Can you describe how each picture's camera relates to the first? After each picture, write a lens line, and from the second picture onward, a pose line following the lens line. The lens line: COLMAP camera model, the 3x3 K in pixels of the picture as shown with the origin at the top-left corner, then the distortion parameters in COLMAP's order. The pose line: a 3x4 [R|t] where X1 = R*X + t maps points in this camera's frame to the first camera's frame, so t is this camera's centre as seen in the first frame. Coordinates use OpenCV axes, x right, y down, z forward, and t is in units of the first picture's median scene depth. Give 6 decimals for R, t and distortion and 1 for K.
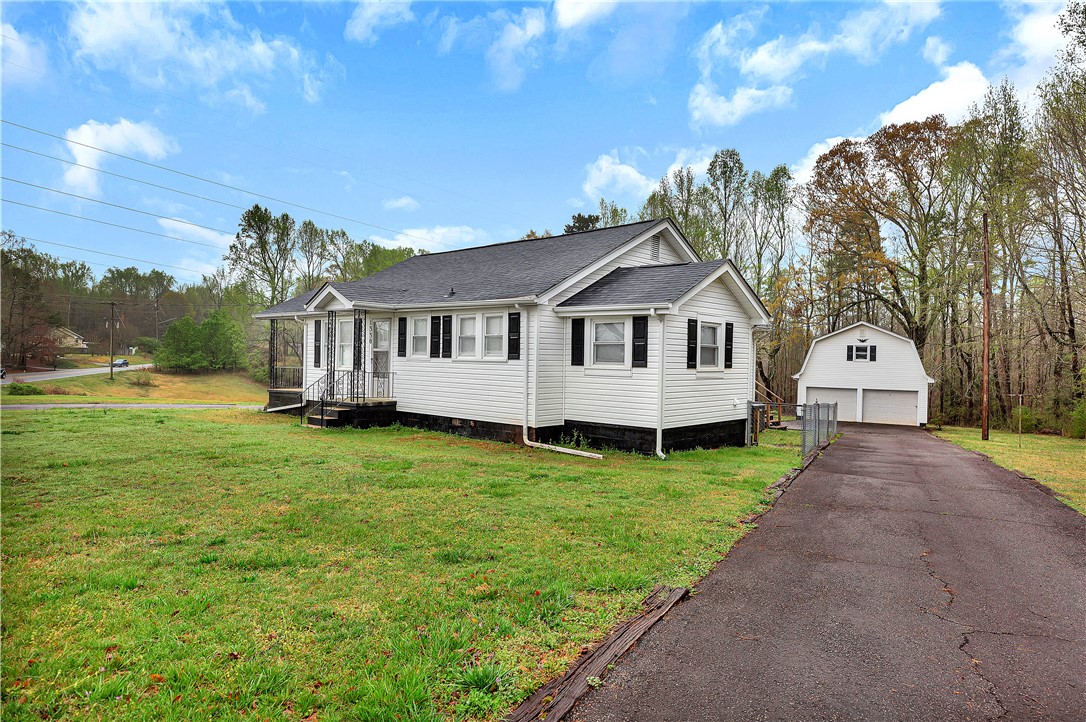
lens RADIAL K [[656.6, 0, 535.3], [0, 656.6, 362.8], [0, 0, 1]] dist [-0.027792, 0.000583]
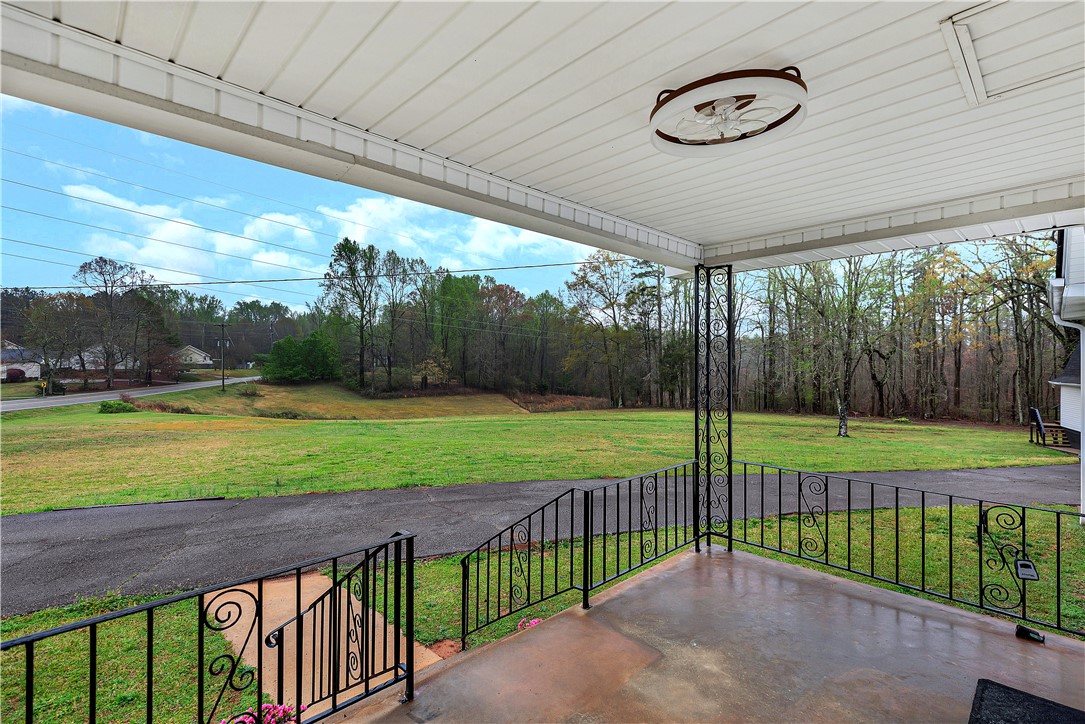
lens RADIAL K [[494.8, 0, 553.7], [0, 494.8, 361.7], [0, 0, 1]] dist [0.008365, 0.000399]
pose [[0.999527, -0.021919, -0.021584, -0.043455], [0.021684, 0.999704, -0.011036, -0.003826], [0.021819, 0.010562, 0.999706, 0.126259]]
